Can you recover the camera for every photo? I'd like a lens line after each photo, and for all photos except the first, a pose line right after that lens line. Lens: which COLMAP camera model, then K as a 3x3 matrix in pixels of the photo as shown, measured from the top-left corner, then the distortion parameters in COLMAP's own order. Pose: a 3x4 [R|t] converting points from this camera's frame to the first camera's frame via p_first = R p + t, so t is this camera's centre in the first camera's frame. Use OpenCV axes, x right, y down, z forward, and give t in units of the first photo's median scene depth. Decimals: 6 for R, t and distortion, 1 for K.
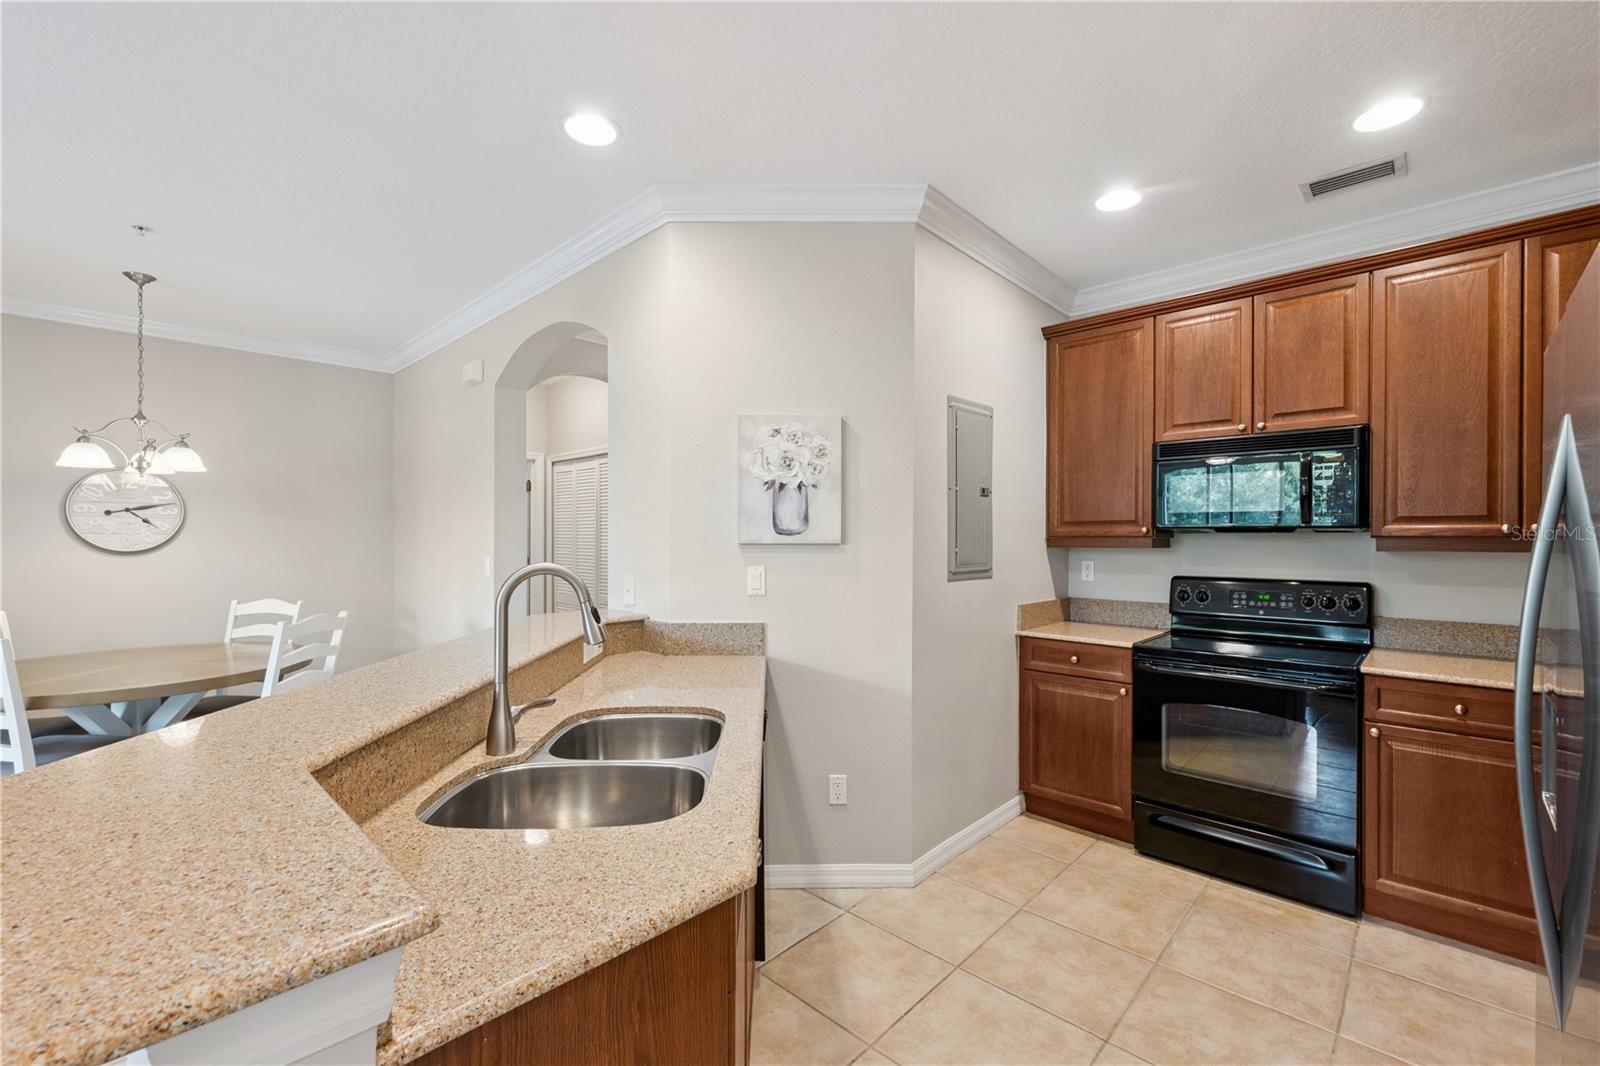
lens RADIAL K [[675.5, 0, 802.5], [0, 675.5, 539.0], [0, 0, 1]] dist [0.002244, 0.000444]
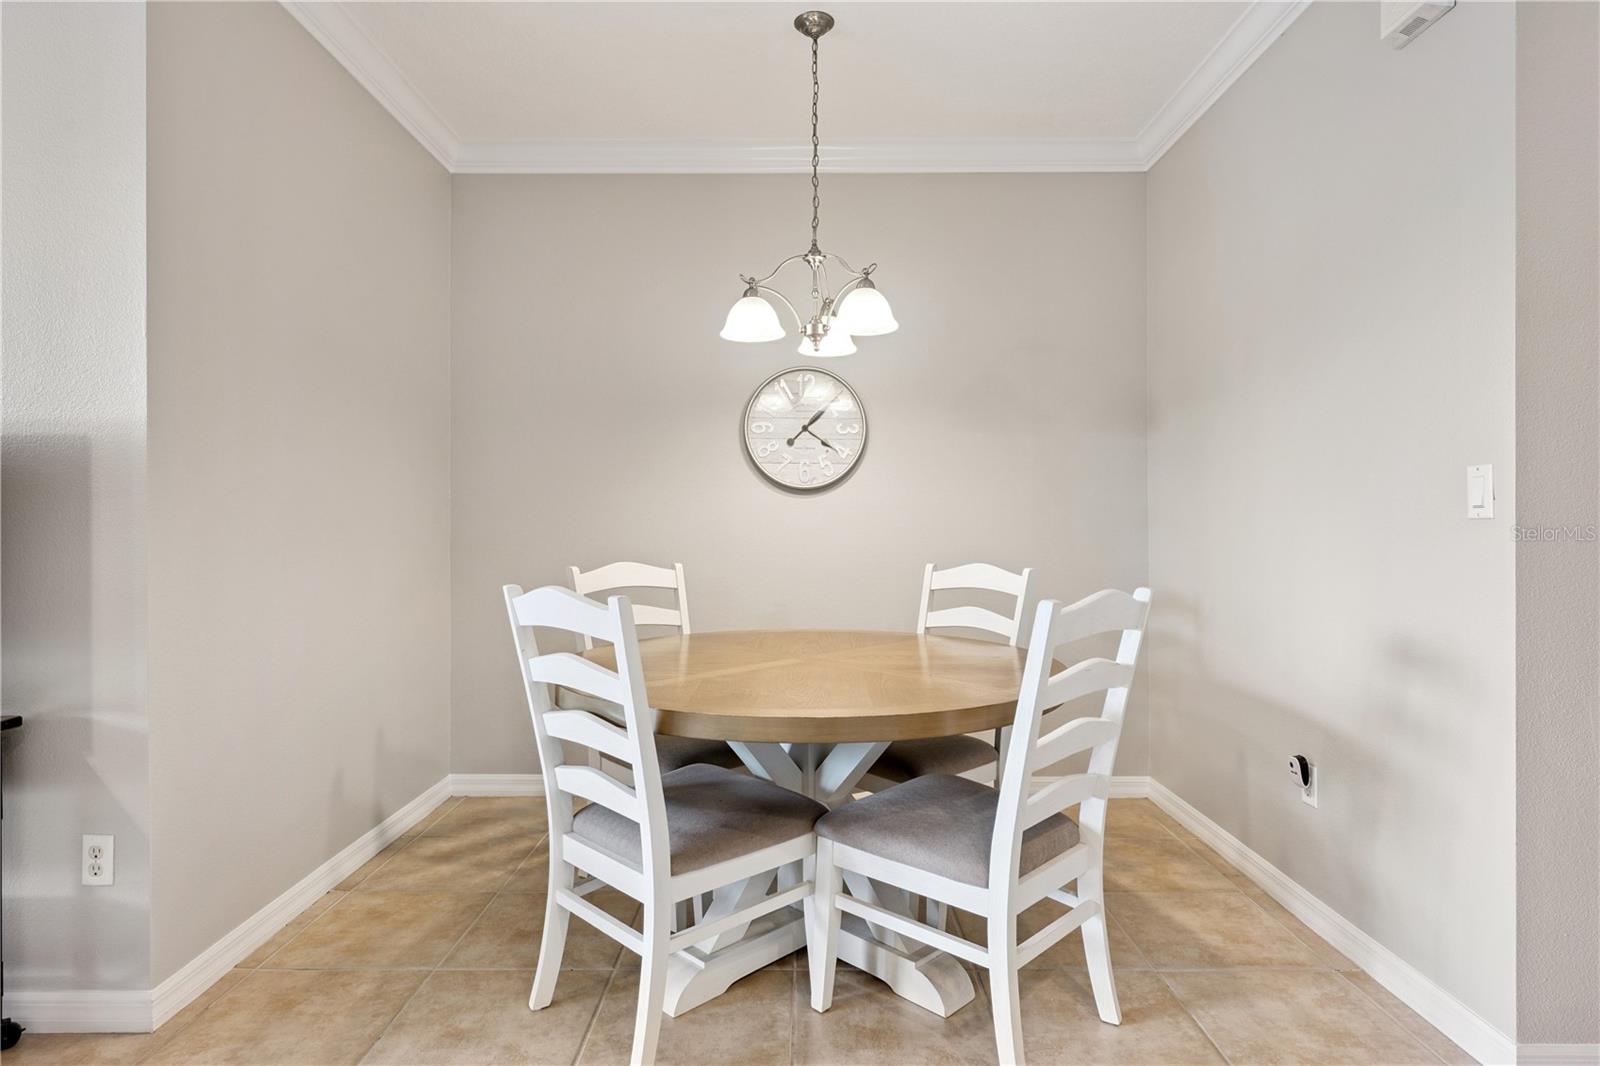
lens RADIAL K [[874.7, 0, 800.0], [0, 874.7, 533.0], [0, 0, 1]] dist [-0.001498, 0.000044]
pose [[0.690856, 0.005794, -0.722969, -0.416569], [0.001303, 0.999956, 0.009259, 0.064549], [0.722991, -0.007339, 0.690818, 0.444359]]
